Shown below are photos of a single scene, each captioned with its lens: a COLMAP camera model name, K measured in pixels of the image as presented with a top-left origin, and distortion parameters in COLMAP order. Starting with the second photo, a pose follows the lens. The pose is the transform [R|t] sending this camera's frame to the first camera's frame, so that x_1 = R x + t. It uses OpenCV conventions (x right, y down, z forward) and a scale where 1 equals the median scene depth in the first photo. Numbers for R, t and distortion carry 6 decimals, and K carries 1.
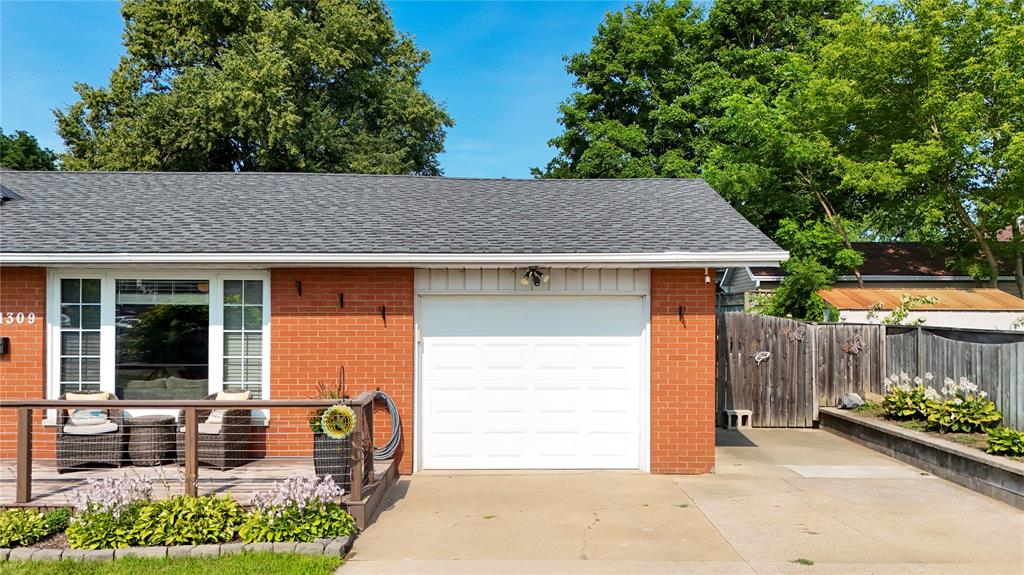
lens RADIAL K [[765.8, 0, 508.4], [0, 765.8, 320.1], [0, 0, 1]] dist [0.027745, -0.004112]
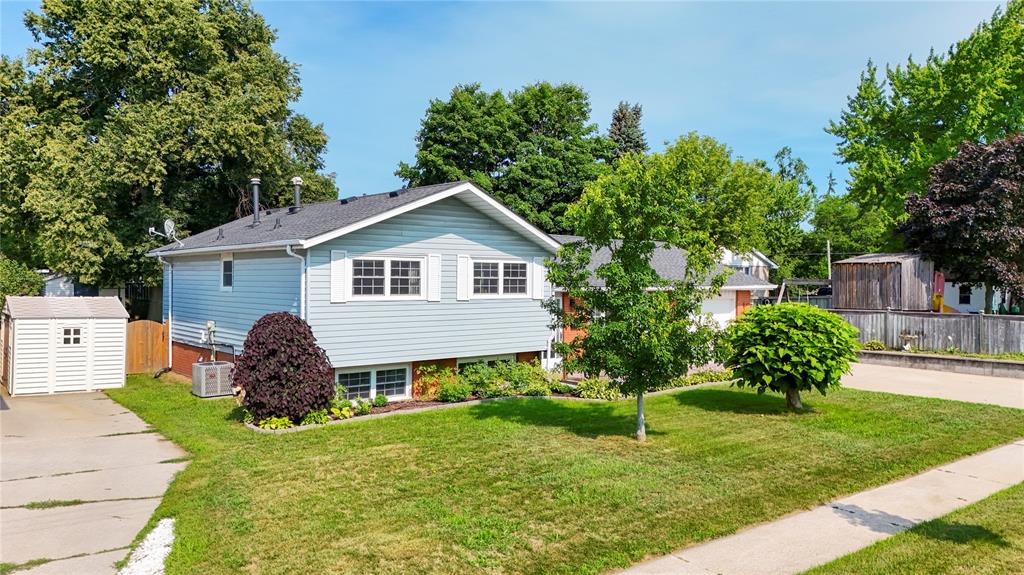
lens RADIAL K [[771.0, 0, 541.2], [0, 771.0, 287.8], [0, 0, 1]] dist [0.057471, -0.000203]
pose [[0.760435, -0.004686, 0.649398, -1.699077], [0.006495, 0.999979, -0.000389, -0.058567], [-0.649382, 0.004514, 0.760449, -0.559147]]
